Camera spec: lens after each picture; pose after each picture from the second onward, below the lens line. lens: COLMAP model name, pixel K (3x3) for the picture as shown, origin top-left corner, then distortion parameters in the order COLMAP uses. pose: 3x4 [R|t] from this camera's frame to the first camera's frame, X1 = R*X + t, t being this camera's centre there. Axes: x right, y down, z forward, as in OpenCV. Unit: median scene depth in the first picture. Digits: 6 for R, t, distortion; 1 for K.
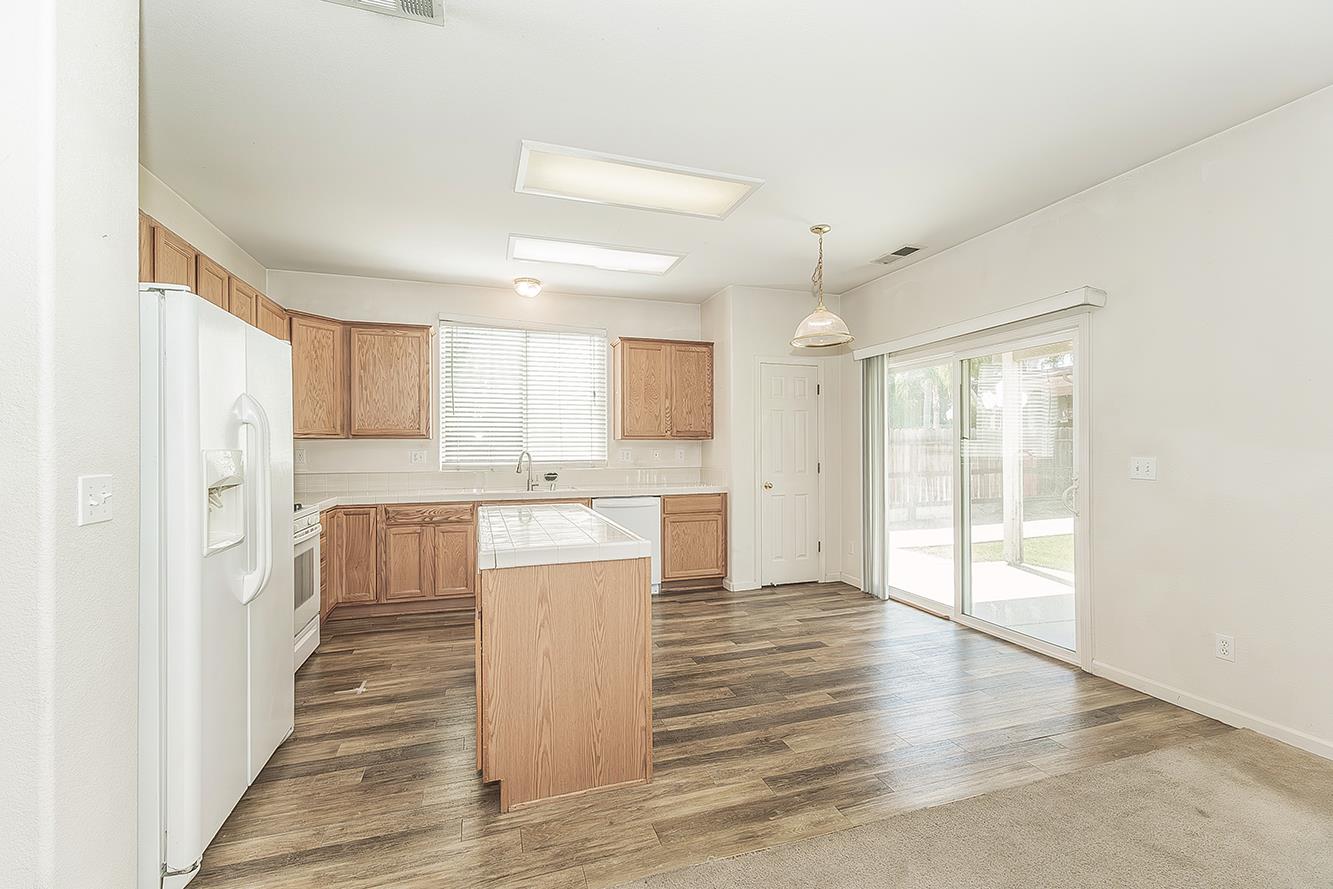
lens RADIAL K [[563.0, 0, 664.1], [0, 563.0, 447.6], [0, 0, 1]] dist [-0.001500, 0.000440]
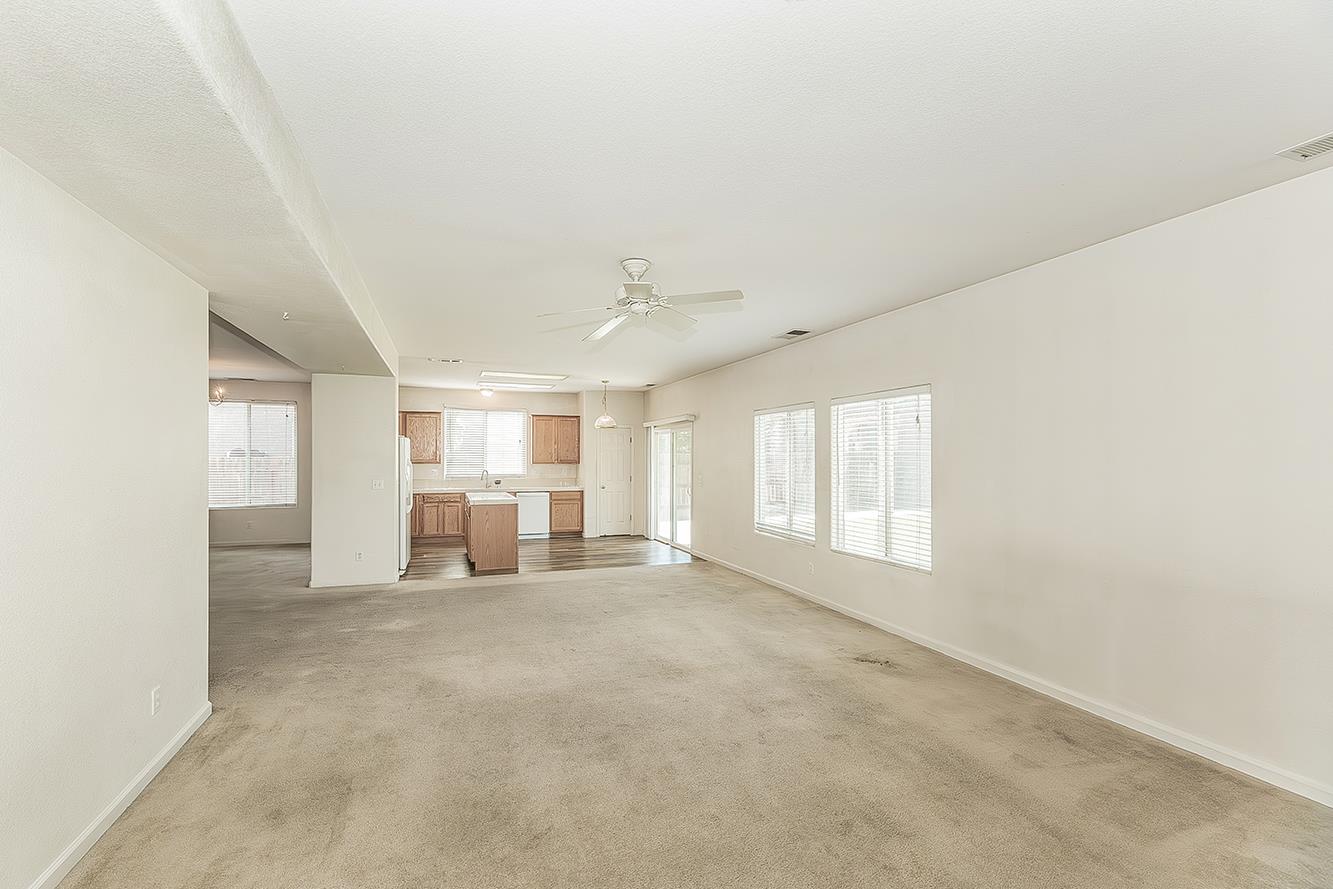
lens RADIAL K [[563.0, 0, 638.2], [0, 563.0, 457.5], [0, 0, 1]] dist [-0.001500, 0.000440]
pose [[0.999909, 0.006104, 0.012003, 0.299303], [-0.006089, 0.999981, -0.001244, -0.040437], [-0.012011, 0.001170, 0.999927, -1.110331]]
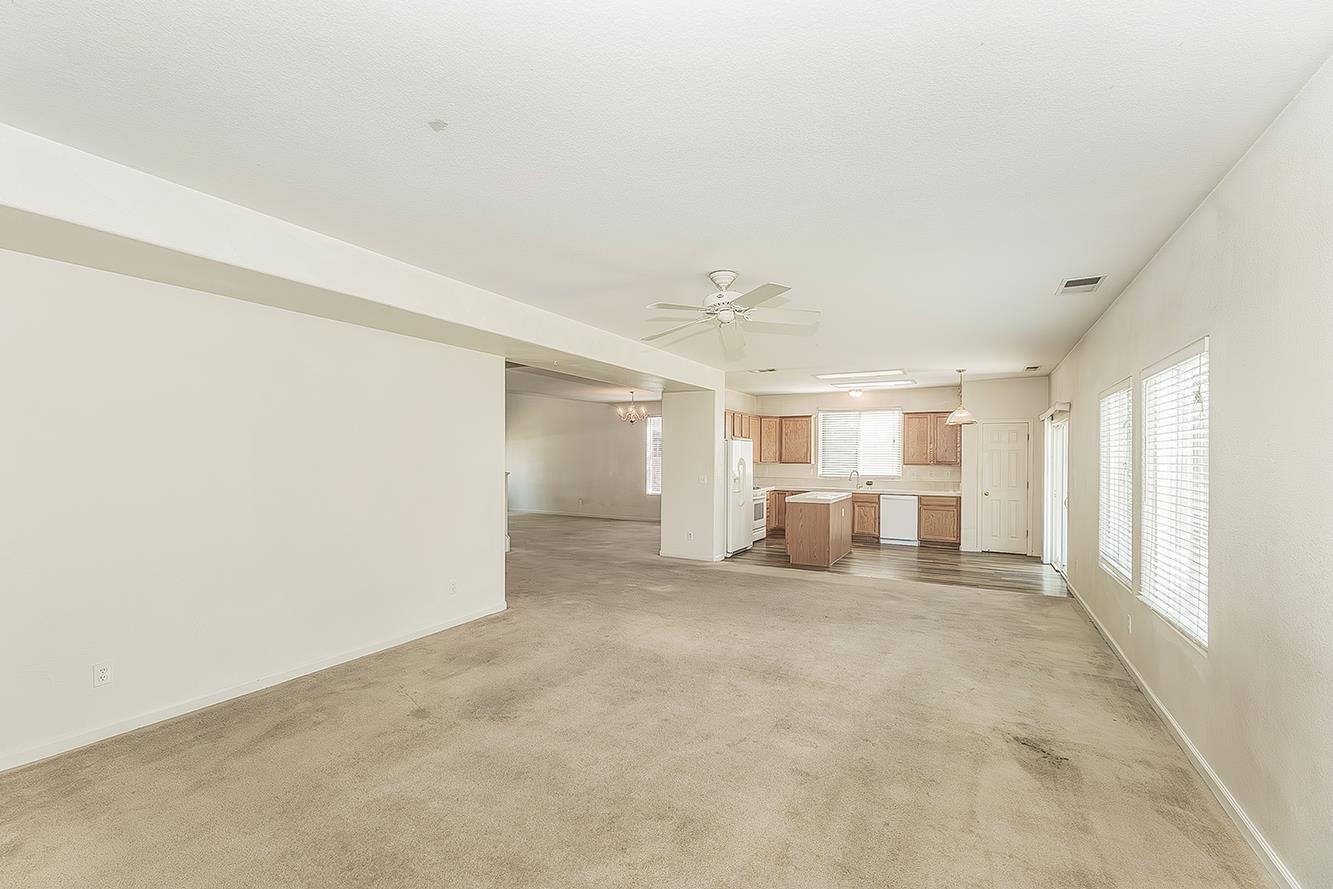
lens RADIAL K [[563.0, 0, 655.6], [0, 563.0, 465.7], [0, 0, 1]] dist [-0.001500, 0.000440]
pose [[0.669805, 0.020239, -0.742261, 0.824391], [-0.009106, 0.999777, 0.019044, -0.044652], [0.742482, -0.005996, 0.669840, -0.967324]]
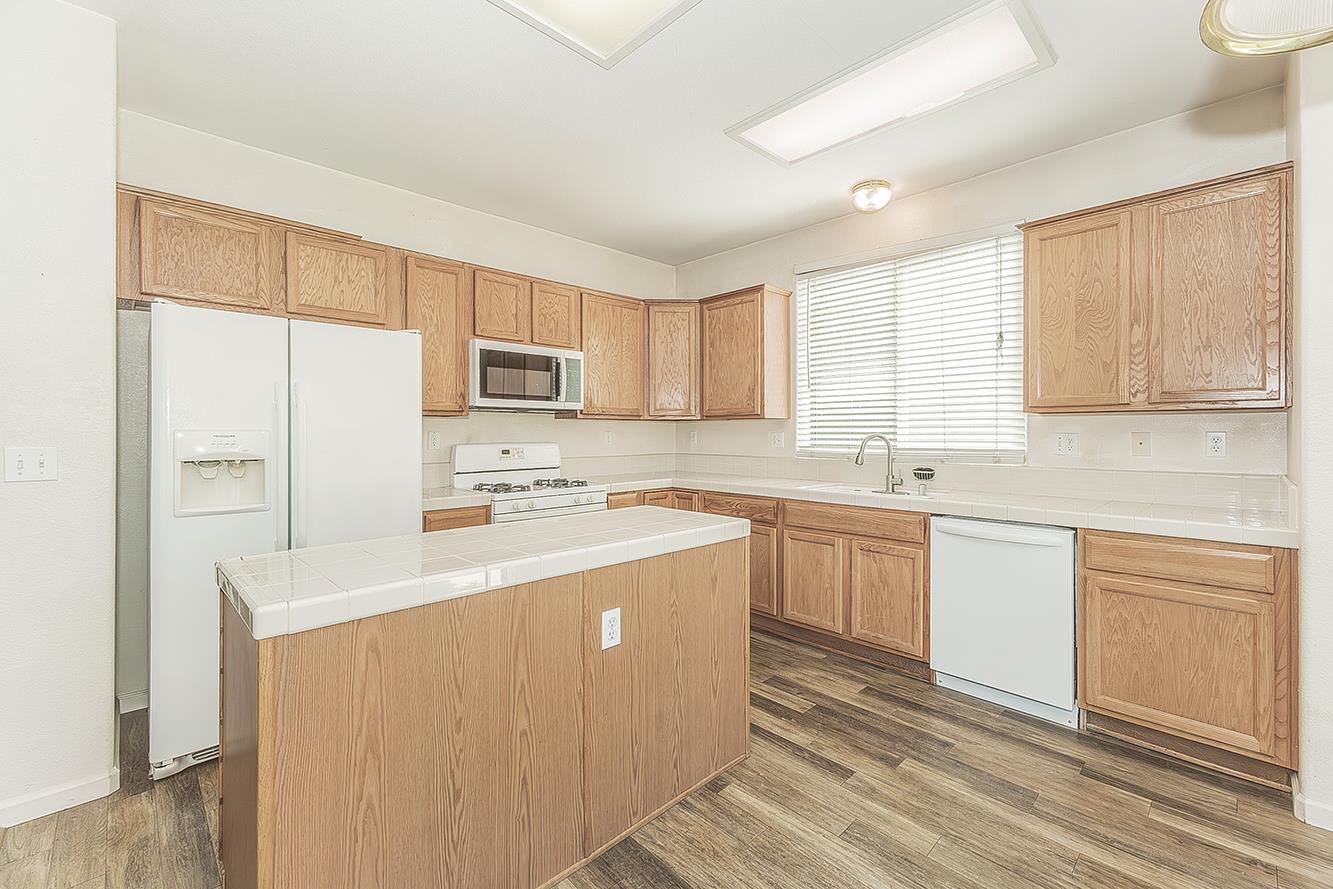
lens RADIAL K [[563.0, 0, 697.5], [0, 563.0, 434.9], [0, 0, 1]] dist [-0.001500, 0.000440]
pose [[0.461093, 0.004465, -0.887341, 0.269773], [-0.007232, 0.999973, 0.001274, 0.007730], [0.887322, 0.005830, 0.461113, 0.495981]]
